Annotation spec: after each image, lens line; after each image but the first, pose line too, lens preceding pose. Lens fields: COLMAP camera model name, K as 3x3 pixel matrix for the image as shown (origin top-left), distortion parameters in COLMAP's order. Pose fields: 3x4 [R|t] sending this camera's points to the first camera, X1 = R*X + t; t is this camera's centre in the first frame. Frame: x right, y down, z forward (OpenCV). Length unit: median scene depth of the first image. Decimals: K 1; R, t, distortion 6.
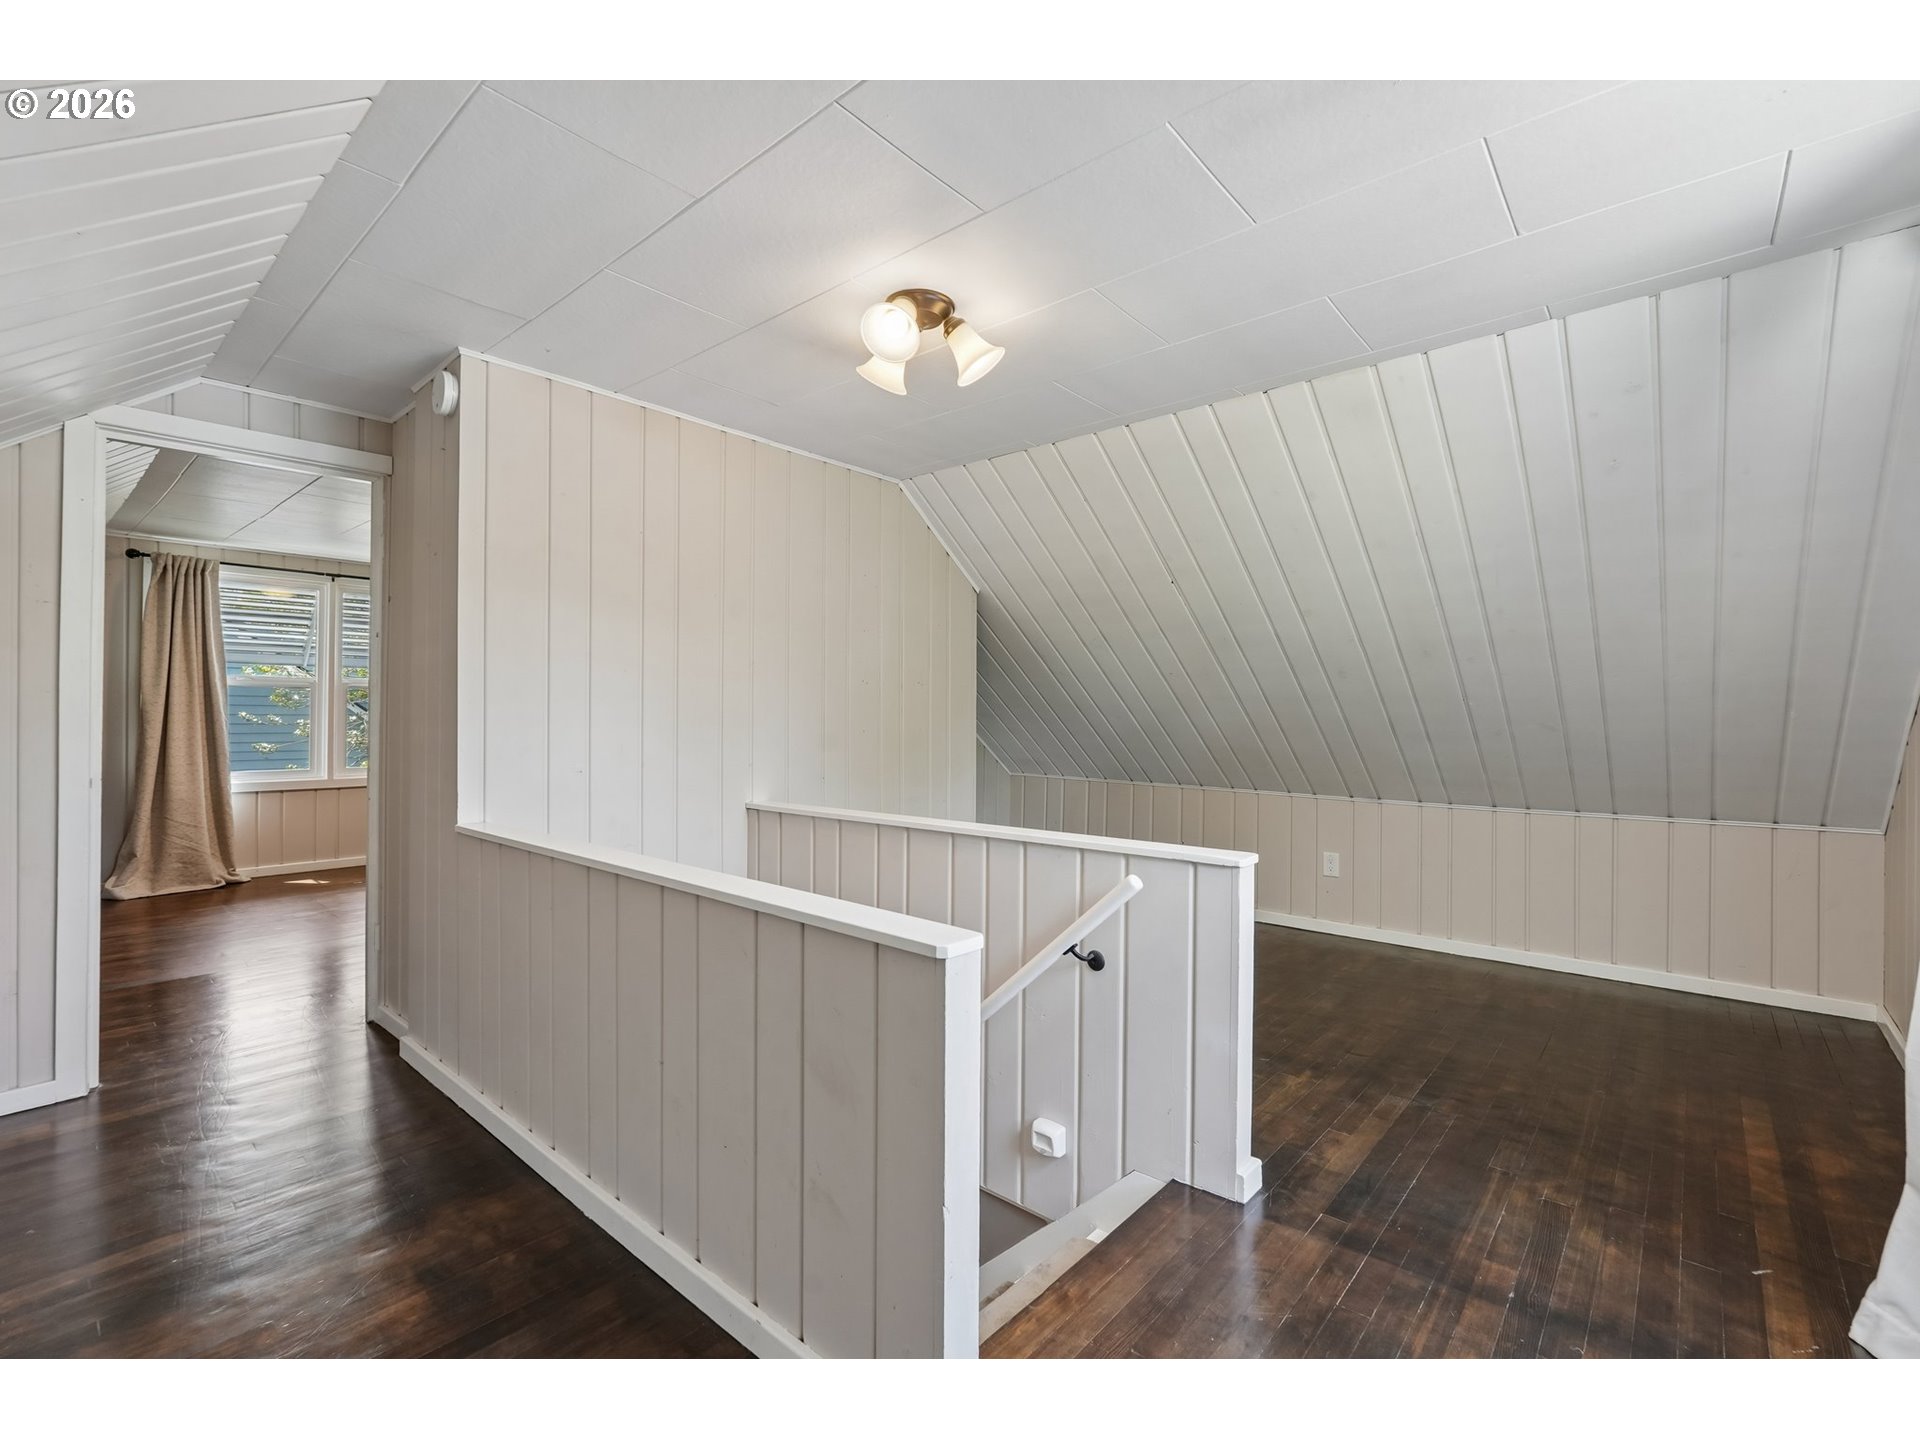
lens RADIAL K [[849.8, 0, 961.2], [0, 849.8, 713.3], [0, 0, 1]] dist [0.098402, -0.056582]
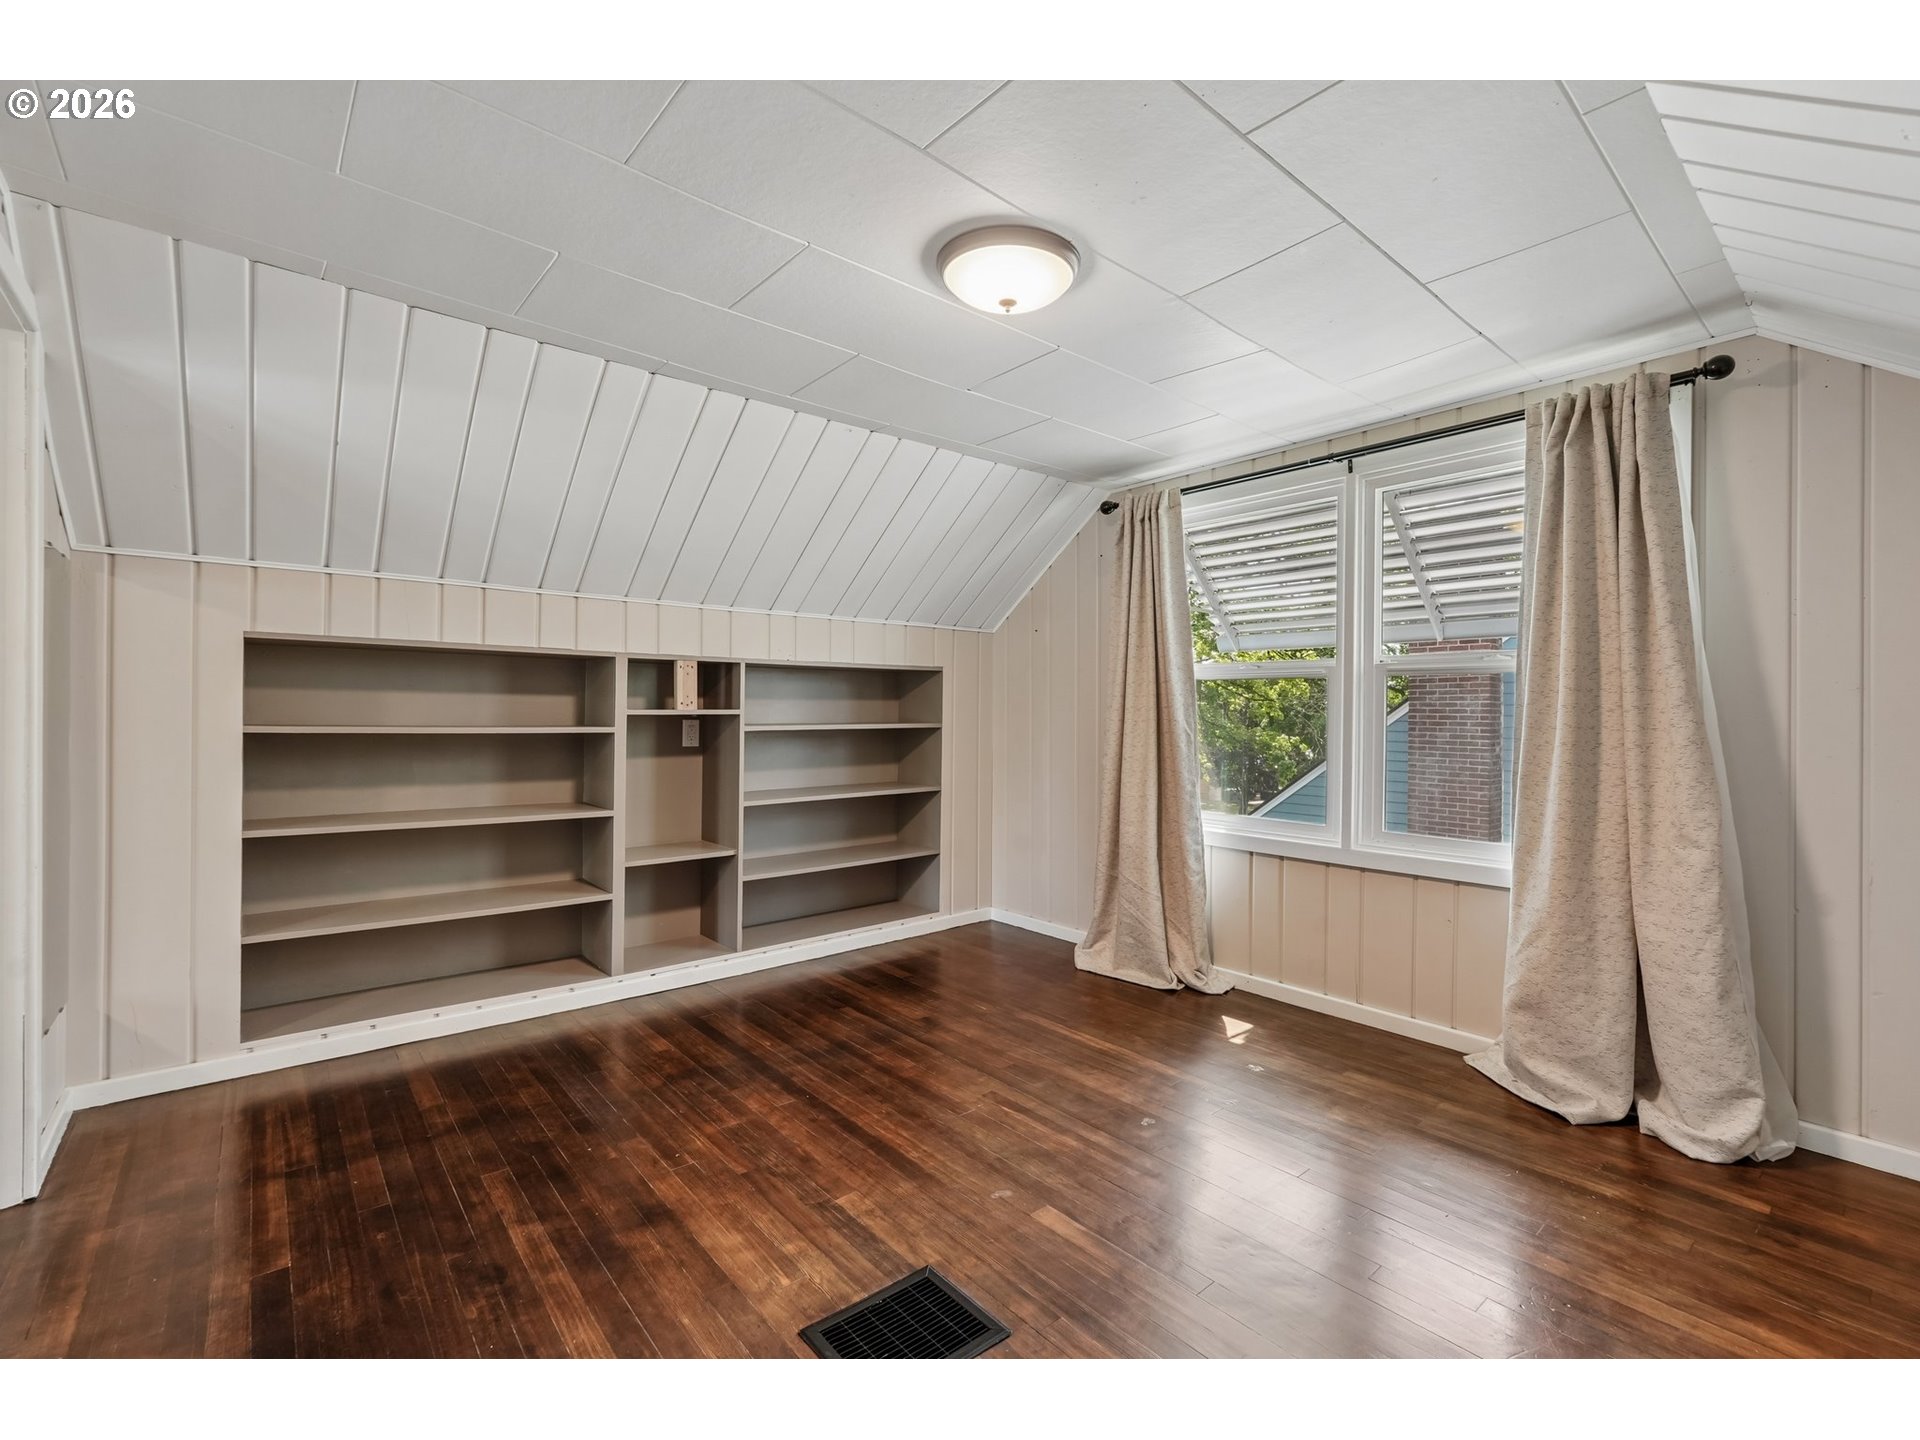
lens RADIAL K [[846.9, 0, 955.0], [0, 846.9, 715.1], [0, 0, 1]] dist [-0.008209, 0.000536]
pose [[-0.163013, -0.010207, -0.986571, -0.203712], [-0.006678, 0.999935, -0.009242, 0.002092], [0.986601, 0.005082, -0.163071, 0.959435]]
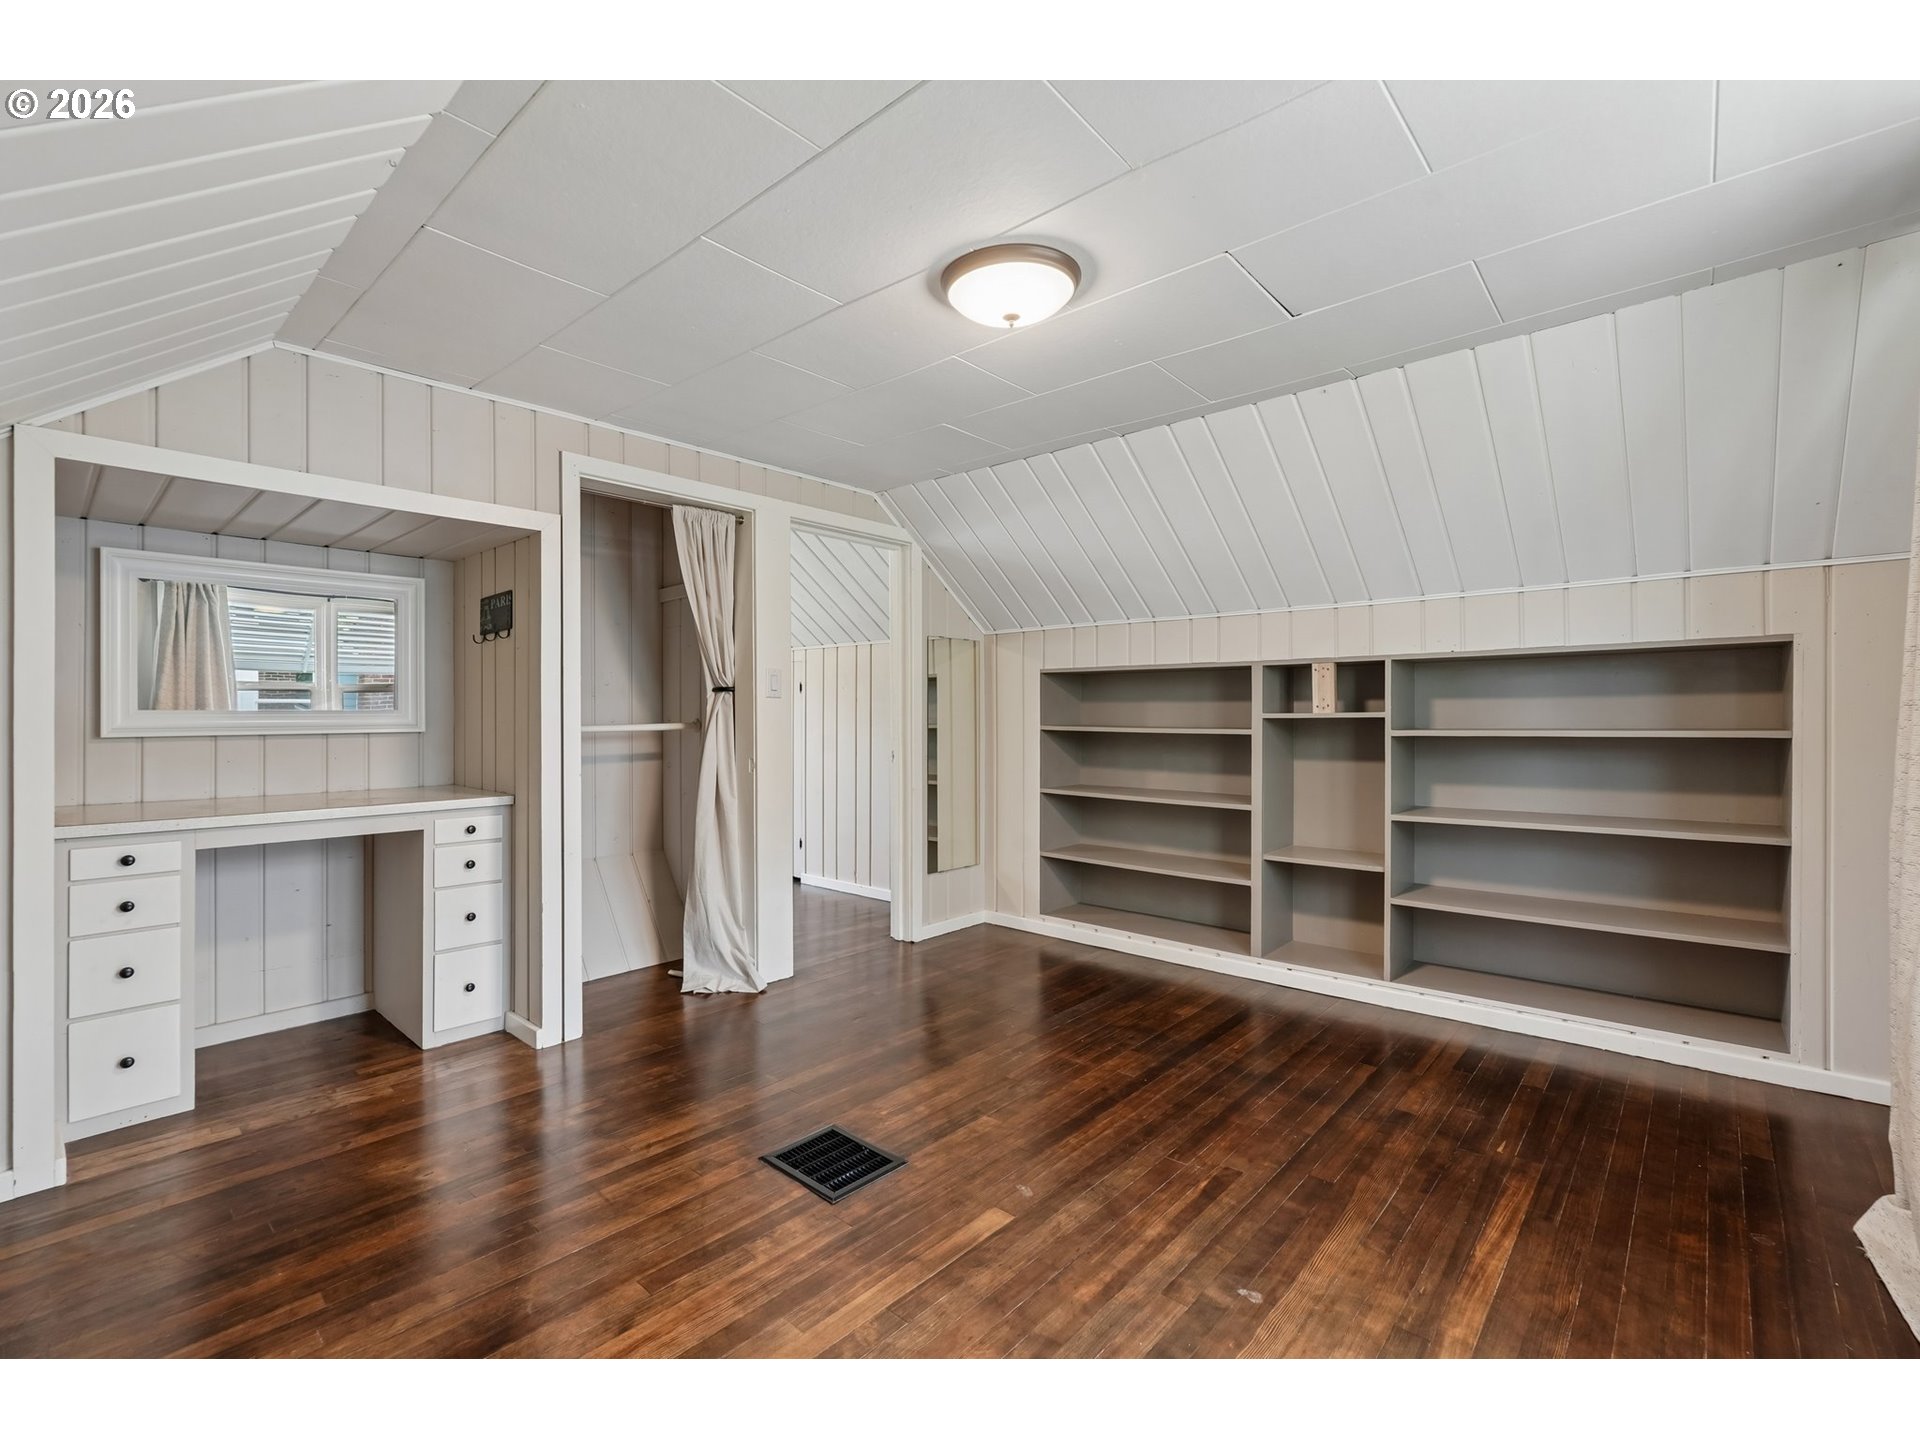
lens RADIAL K [[846.9, 0, 955.0], [0, 846.9, 715.1], [0, 0, 1]] dist [-0.008209, 0.000536]
pose [[-0.999768, -0.007252, 0.020298, -0.541431], [-0.007253, 0.999974, 0.000009, -0.002740], [-0.020298, -0.000138, -0.999794, 1.289154]]
